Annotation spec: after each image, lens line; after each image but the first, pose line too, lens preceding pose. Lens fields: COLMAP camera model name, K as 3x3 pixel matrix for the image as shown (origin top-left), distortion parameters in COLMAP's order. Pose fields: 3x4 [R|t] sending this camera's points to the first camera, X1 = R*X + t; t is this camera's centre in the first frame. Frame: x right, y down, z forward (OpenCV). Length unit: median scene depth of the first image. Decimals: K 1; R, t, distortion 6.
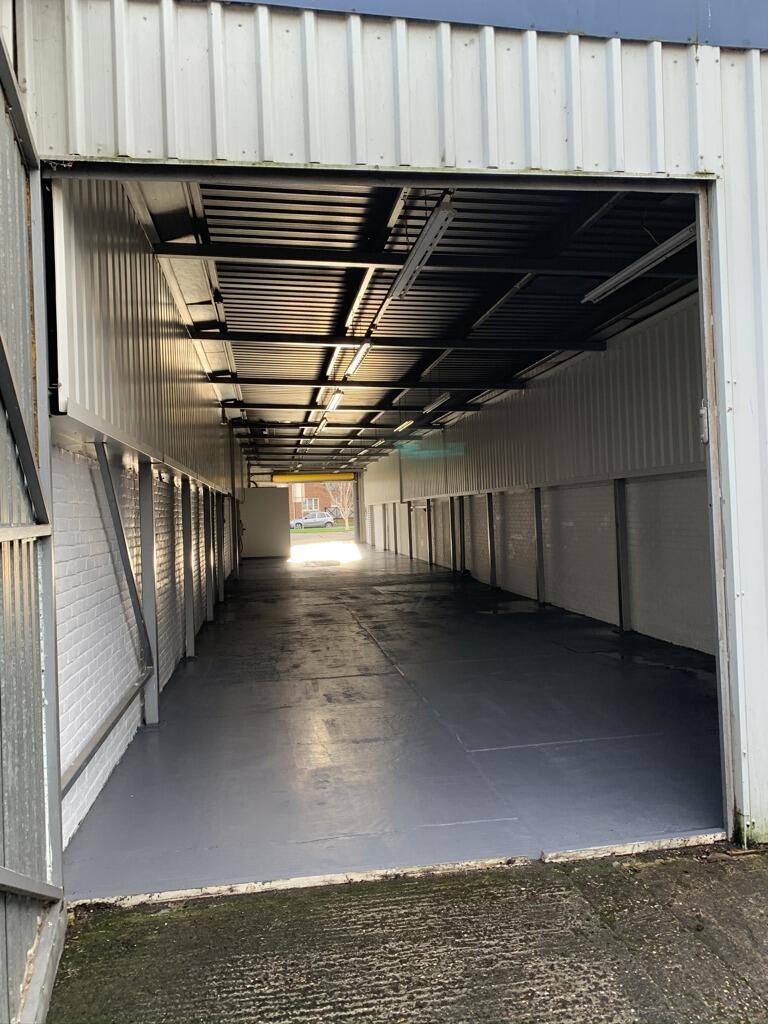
lens RADIAL K [[776.4, 0, 384.0], [0, 776.4, 512.0], [0, 0, 1]] dist [-0.000142, -0.000008]
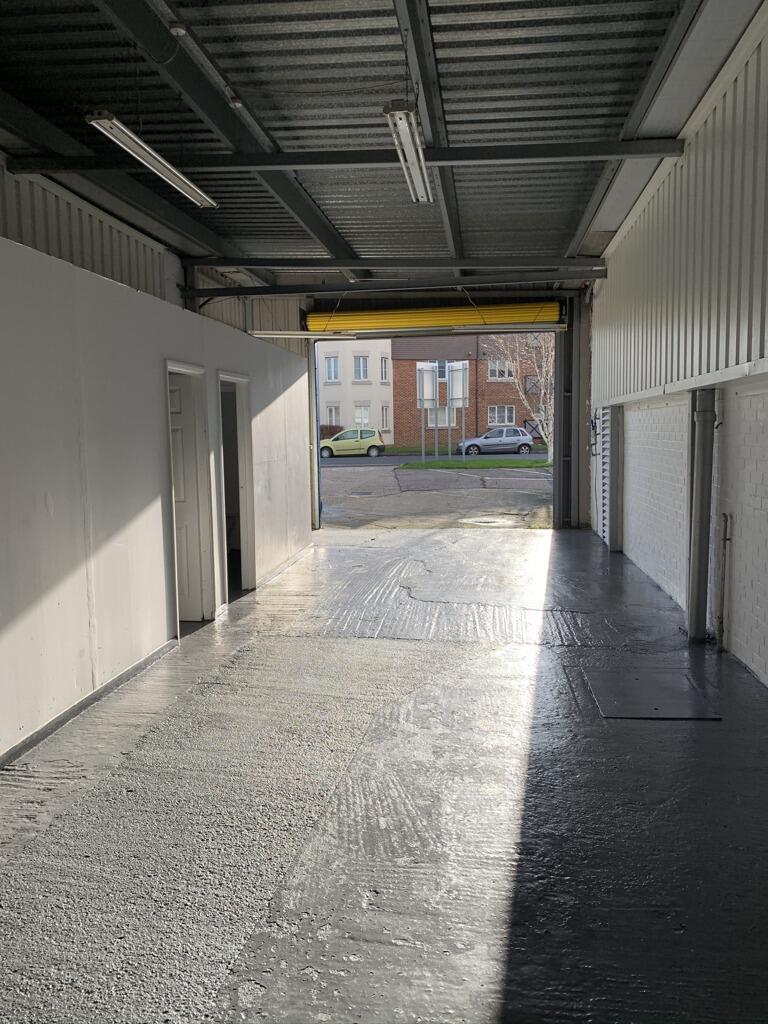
lens RADIAL K [[776.4, 0, 384.0], [0, 776.4, 512.0], [0, 0, 1]] dist [-0.000142, -0.000008]
pose [[0.961098, 0.050489, -0.271552, -0.018226], [-0.020592, 0.993513, 0.111842, -0.000073], [0.275437, -0.101899, 0.955903, 0.680107]]
